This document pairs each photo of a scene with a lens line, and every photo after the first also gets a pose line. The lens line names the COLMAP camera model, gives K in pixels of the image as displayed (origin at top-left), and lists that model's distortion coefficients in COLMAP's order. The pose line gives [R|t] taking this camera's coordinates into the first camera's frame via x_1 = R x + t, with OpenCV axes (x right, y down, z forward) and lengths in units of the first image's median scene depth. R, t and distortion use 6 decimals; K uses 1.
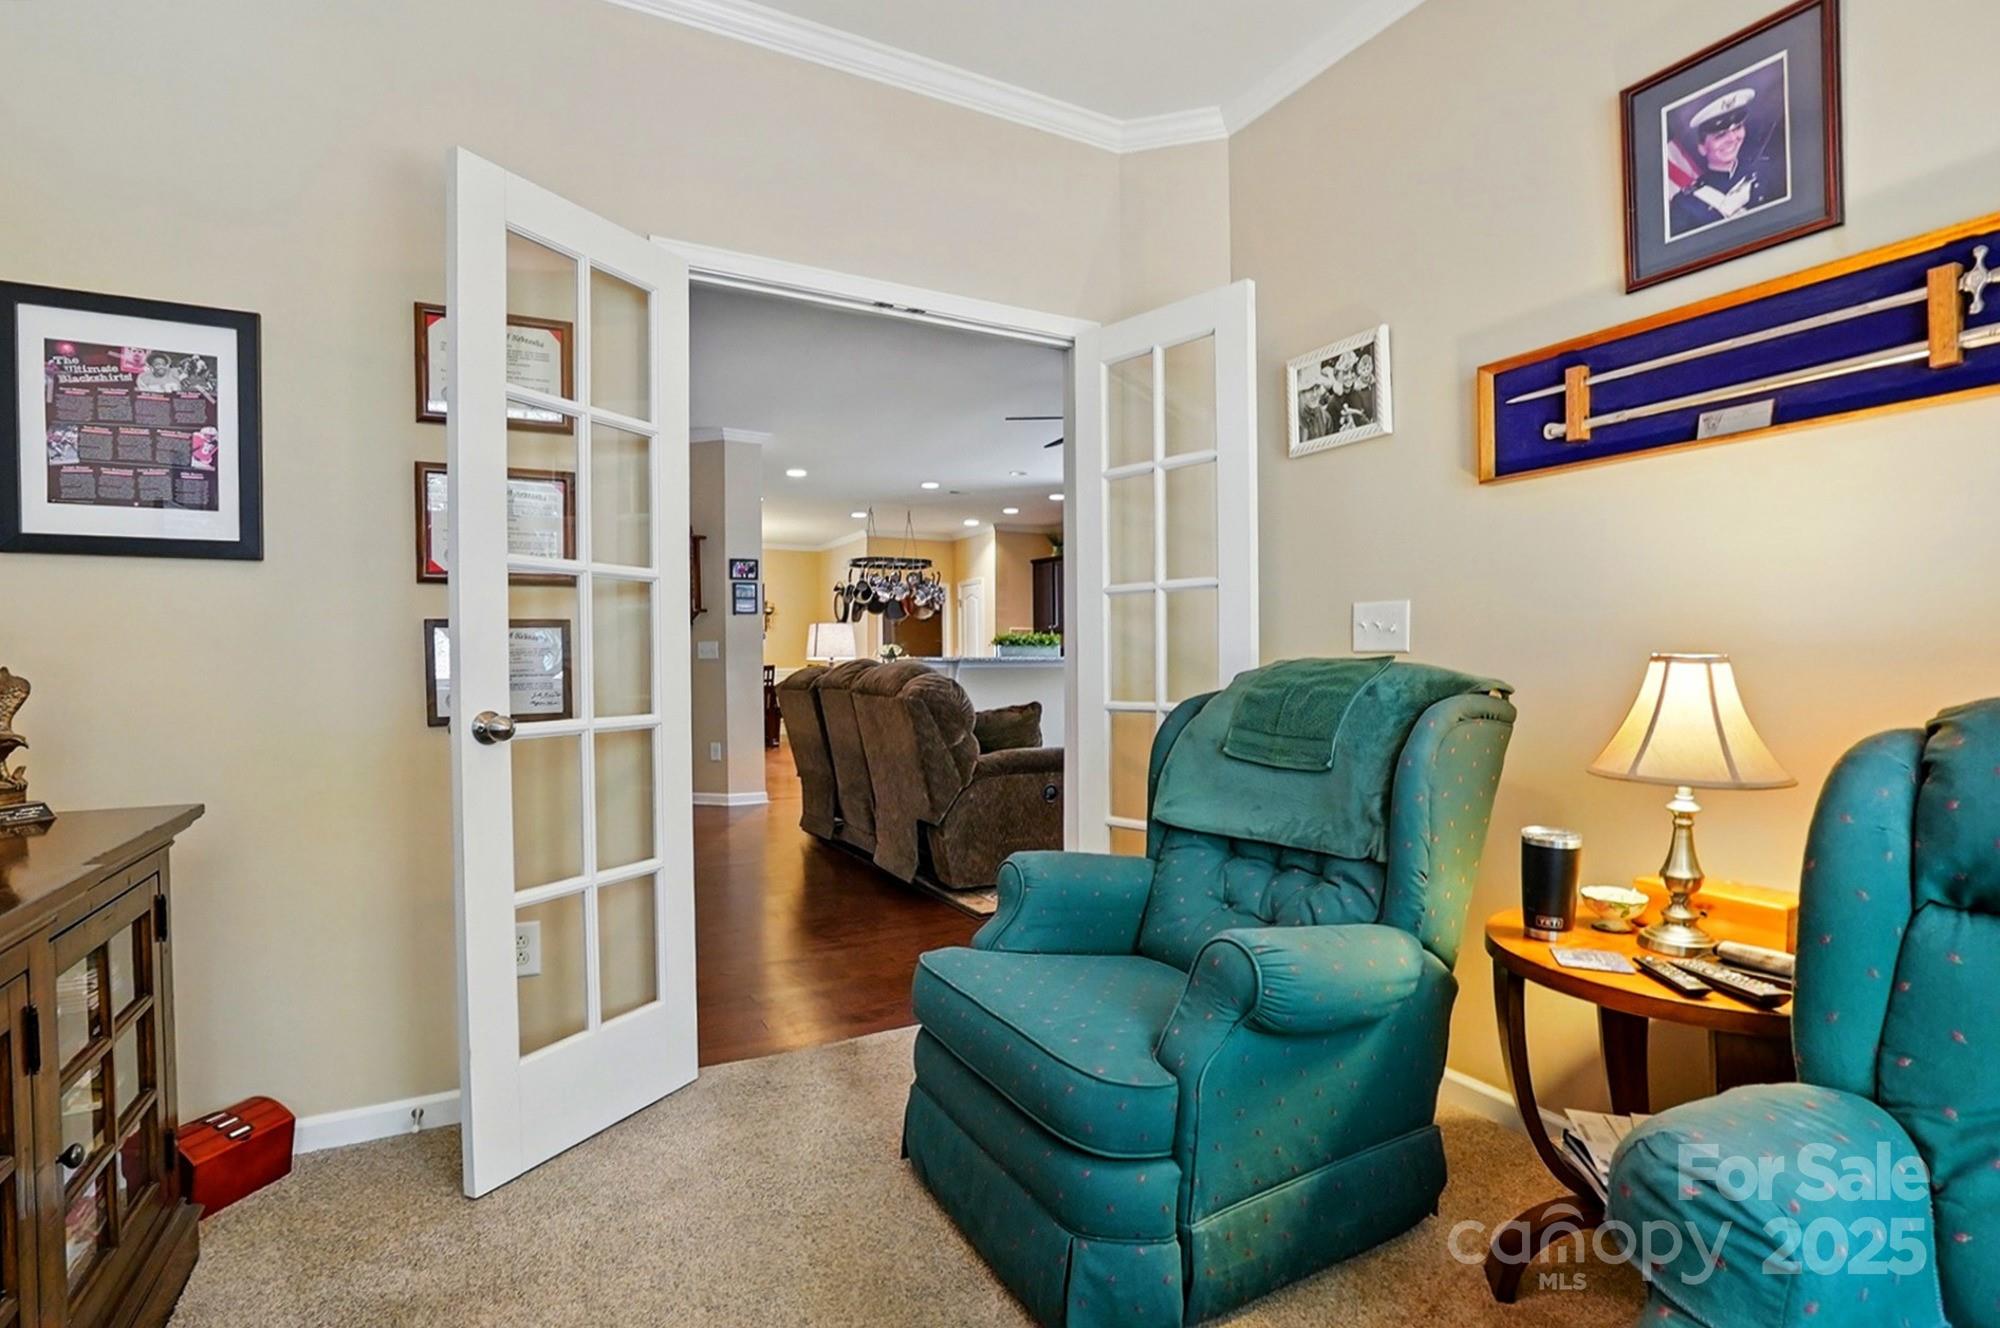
lens RADIAL K [[910.2, 0, 998.0], [0, 910.2, 645.9], [0, 0, 1]] dist [-0.067702, 0.014388]
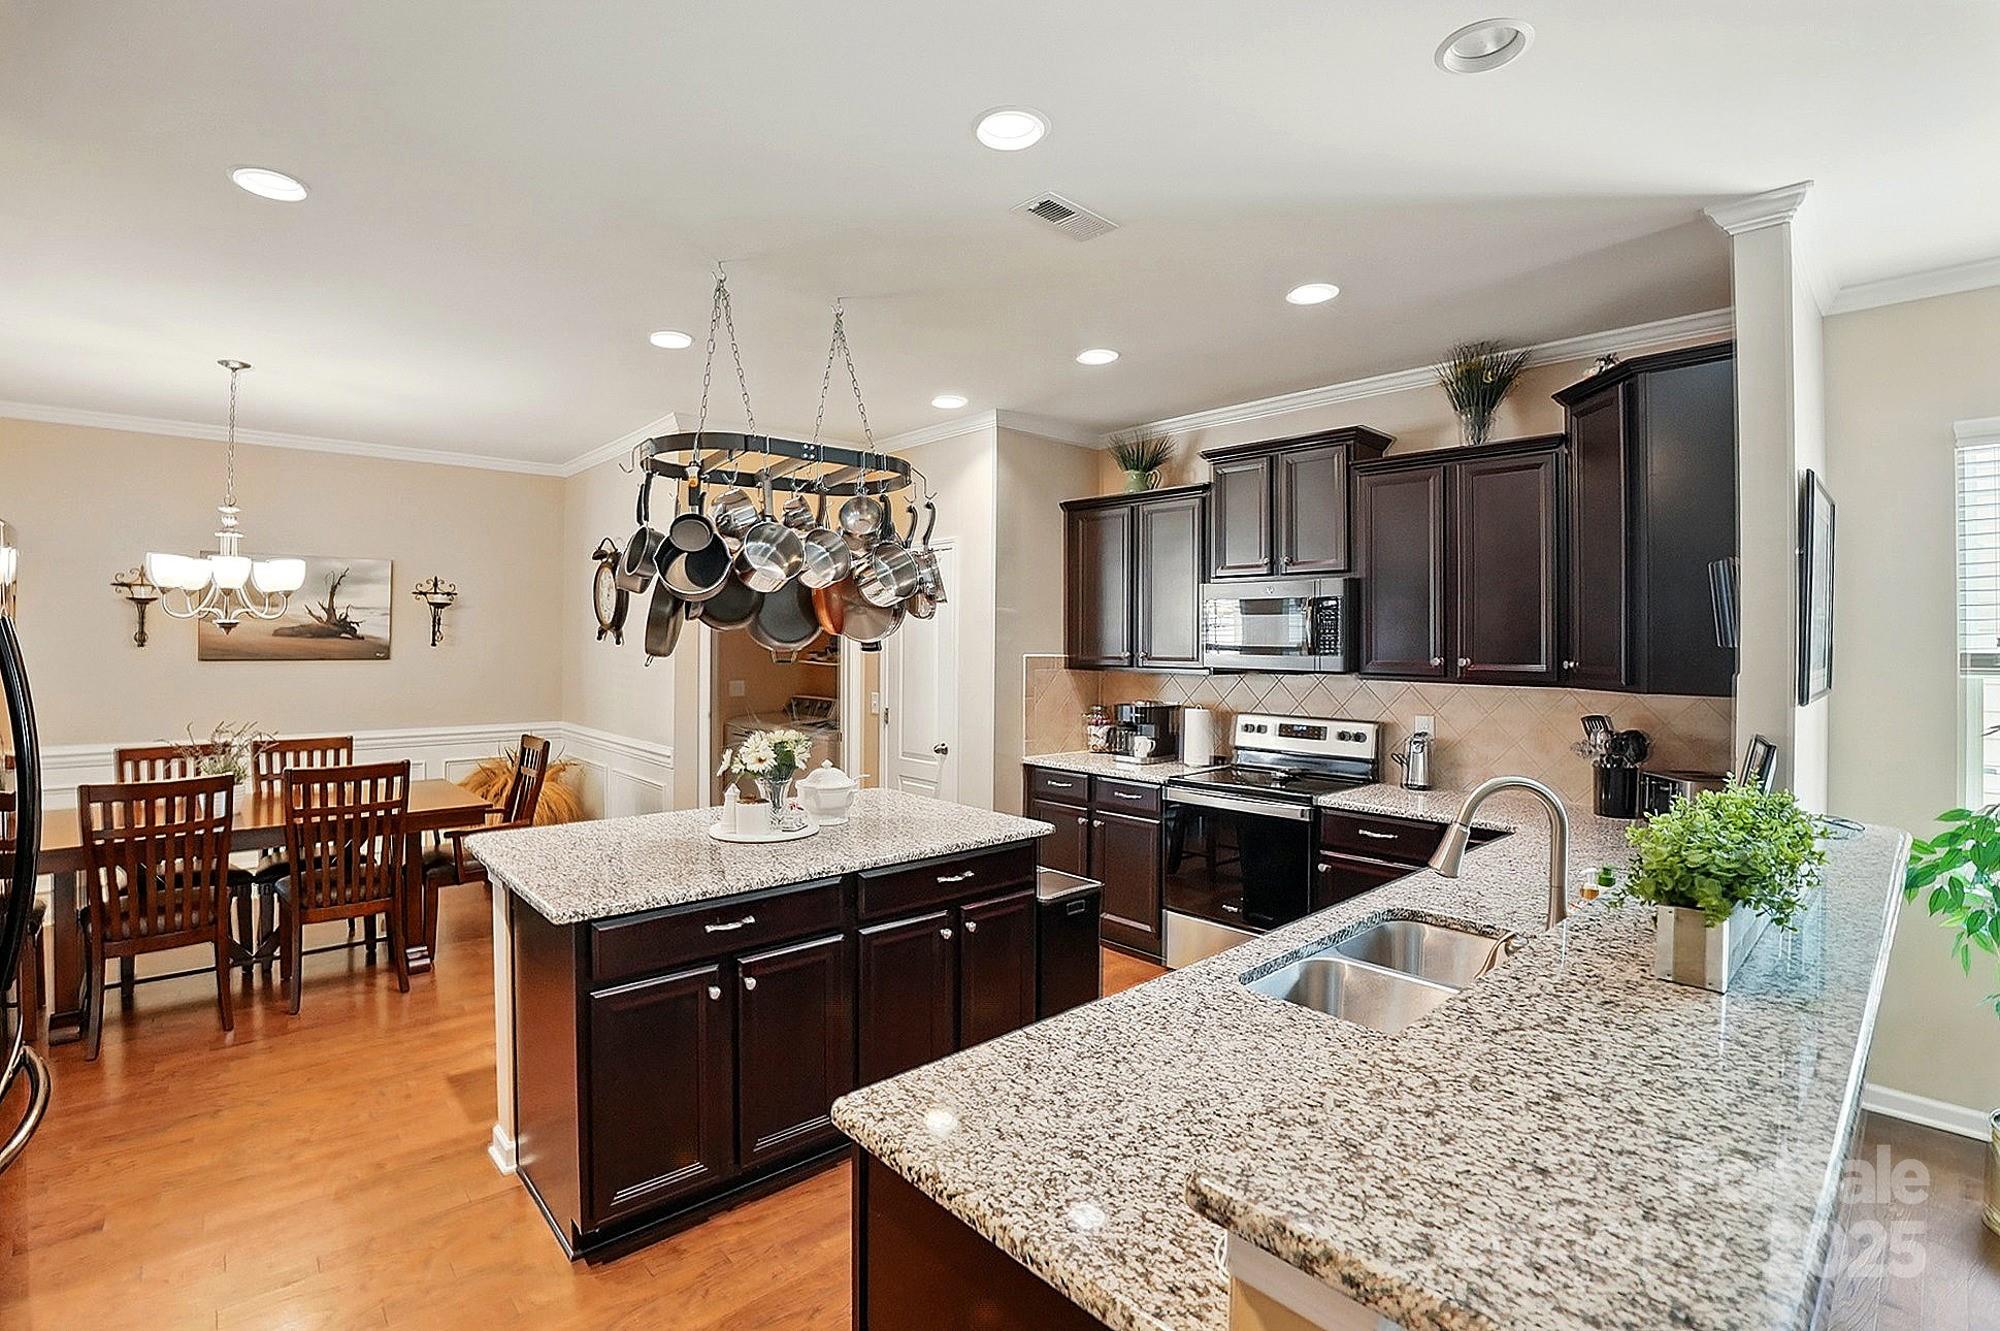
lens RADIAL K [[910.2, 0, 998.0], [0, 910.2, 647.4], [0, 0, 1]] dist [-0.067702, 0.014388]
pose [[0.971882, 0.009919, 0.235258, -0.115529], [-0.014262, 0.999758, 0.016765, -0.034922], [-0.235035, -0.019649, 0.971788, 0.666616]]
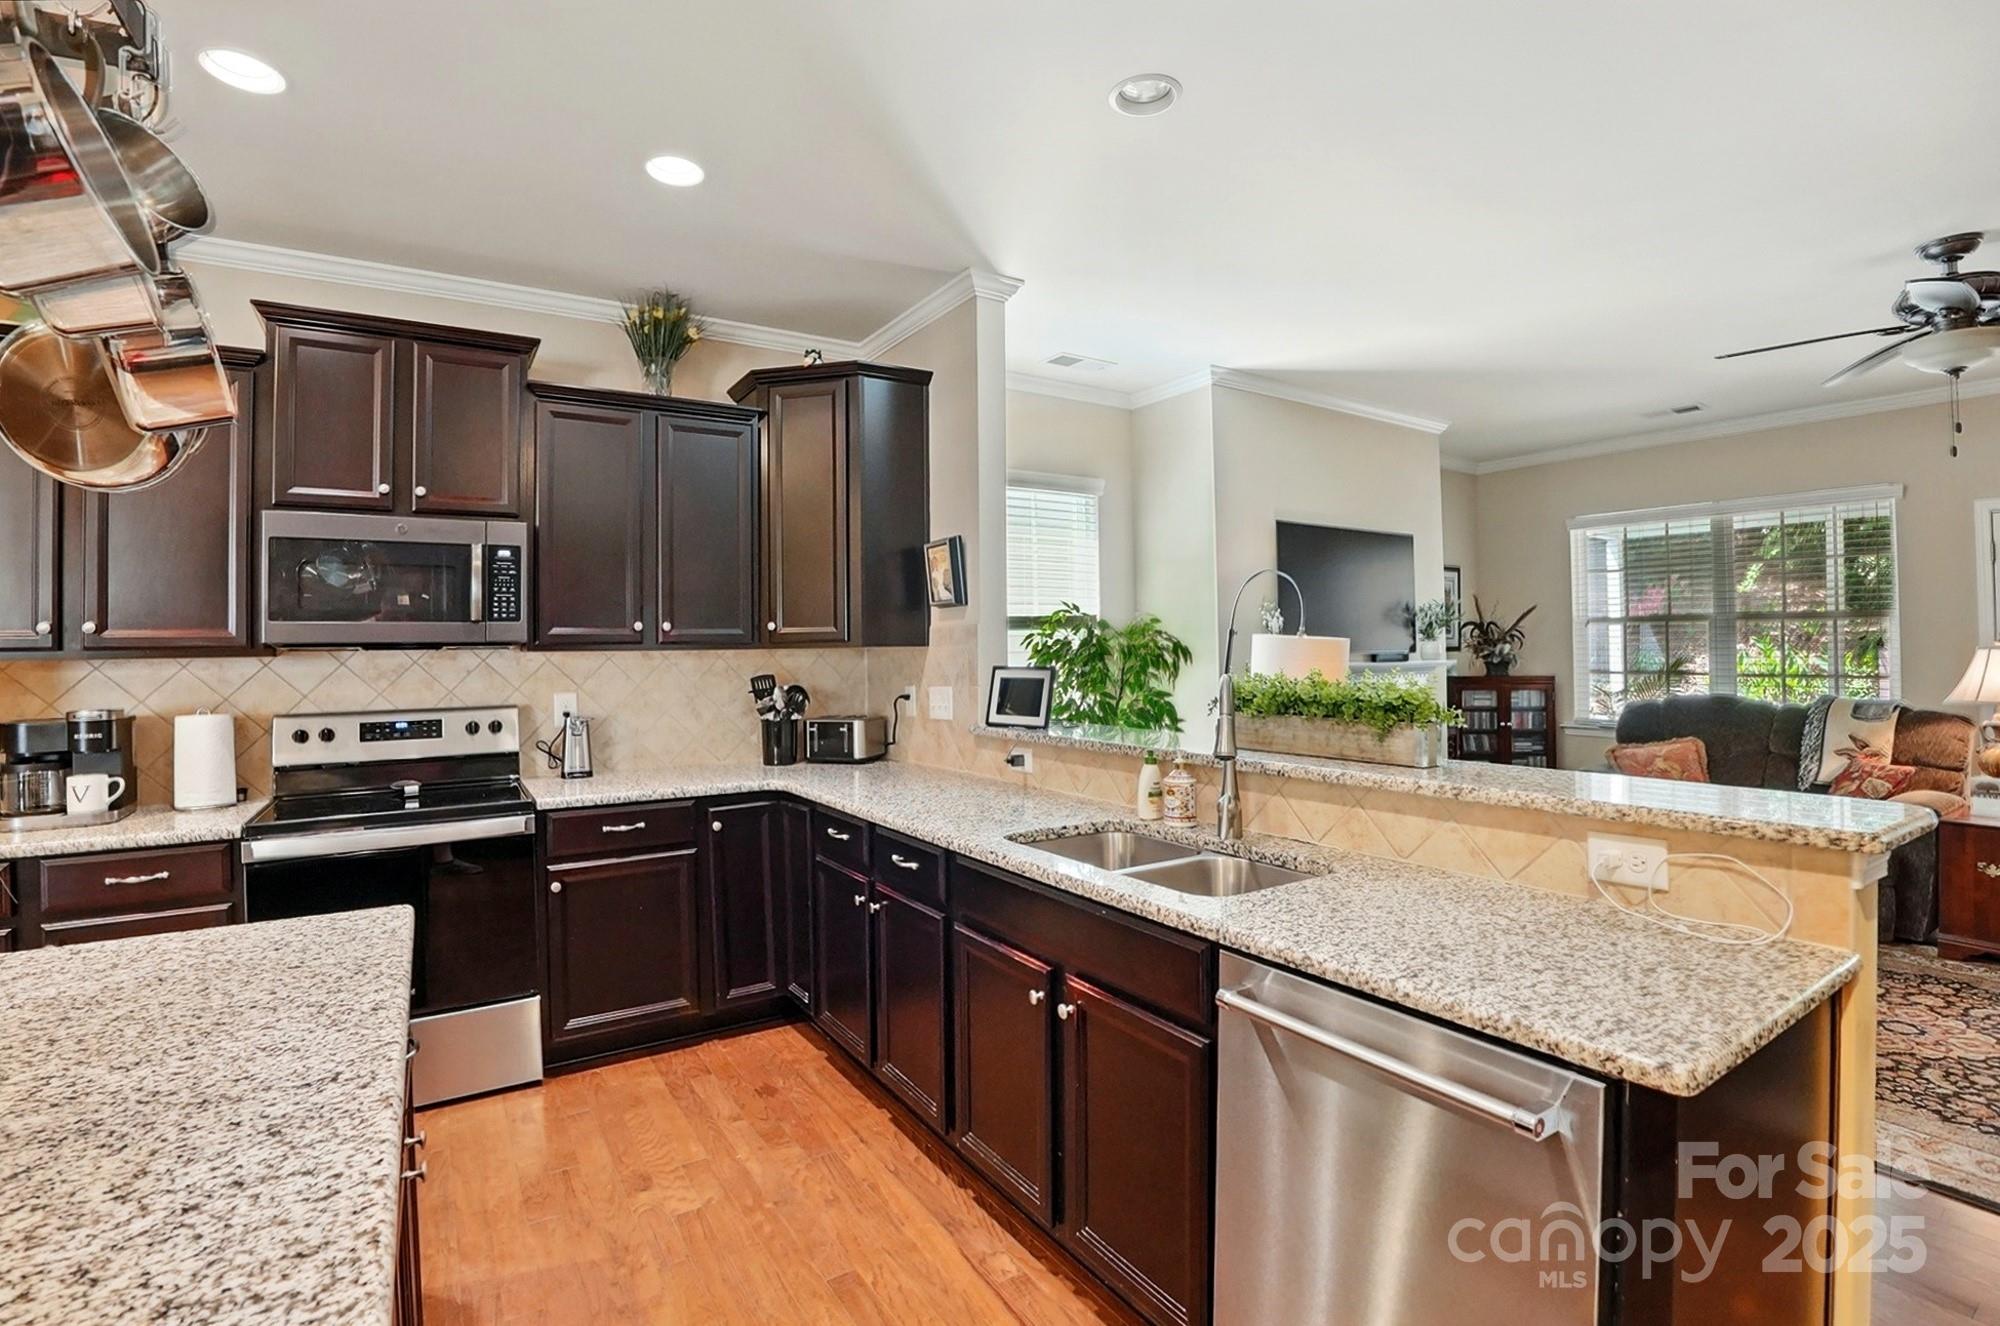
lens RADIAL K [[910.2, 0, 998.0], [0, 910.2, 644.9], [0, 0, 1]] dist [-0.067702, 0.014388]
pose [[-0.066681, 0.009092, 0.997733, -0.194690], [0.002511, 0.999957, -0.008945, -0.015878], [-0.997771, 0.001908, -0.066701, 0.865428]]
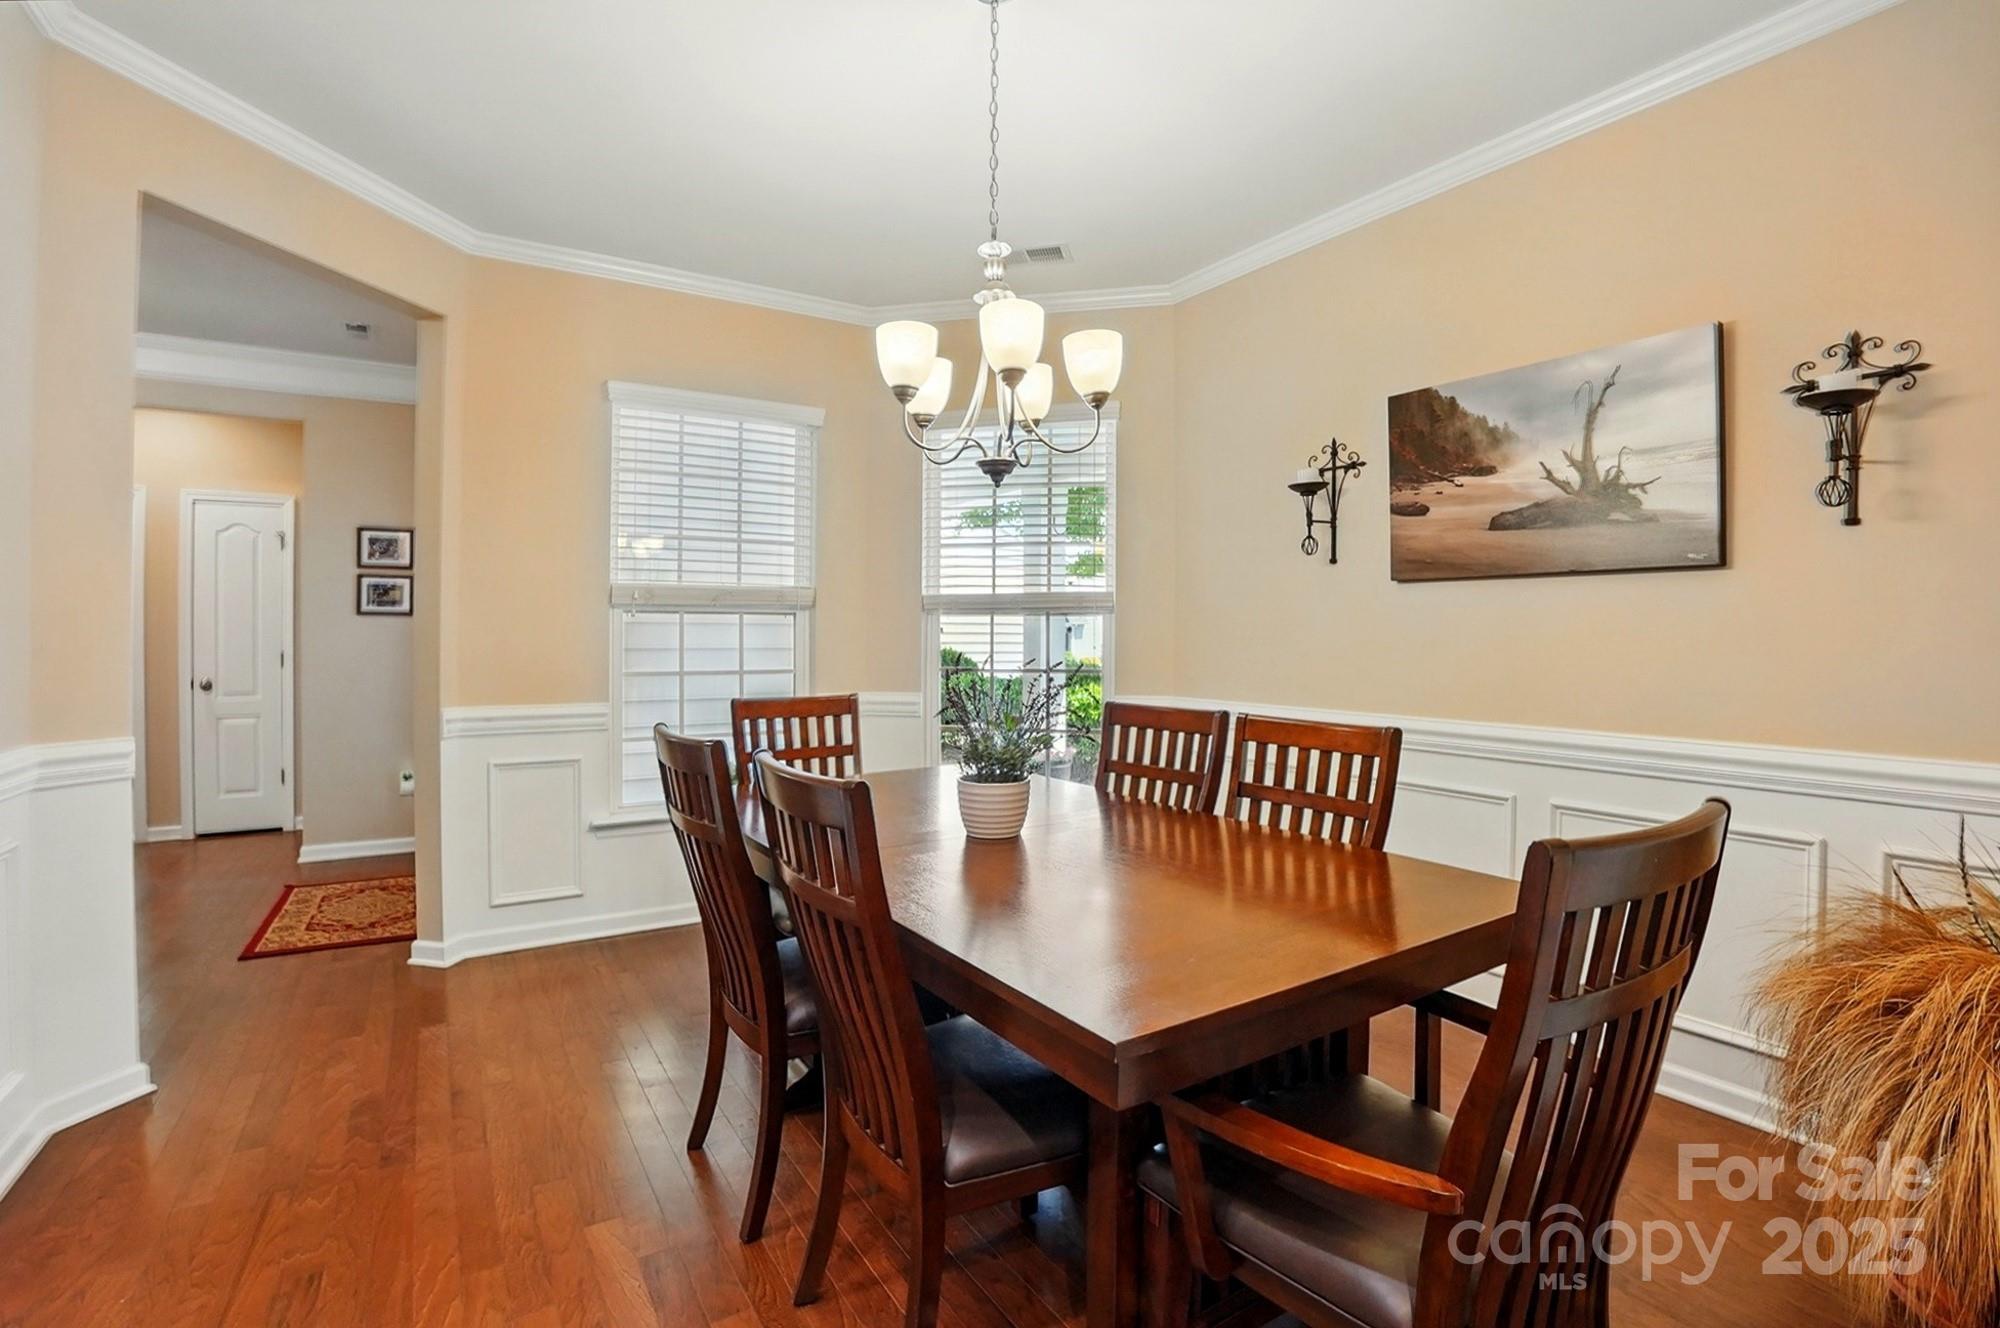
lens RADIAL K [[910.2, 0, 998.0], [0, 910.2, 645.9], [0, 0, 1]] dist [-0.067702, 0.014388]
pose [[0.077272, 0.016561, -0.996872, -0.147805], [0.012489, 0.999768, 0.017577, 0.002420], [0.996932, -0.013808, 0.077048, 1.099956]]
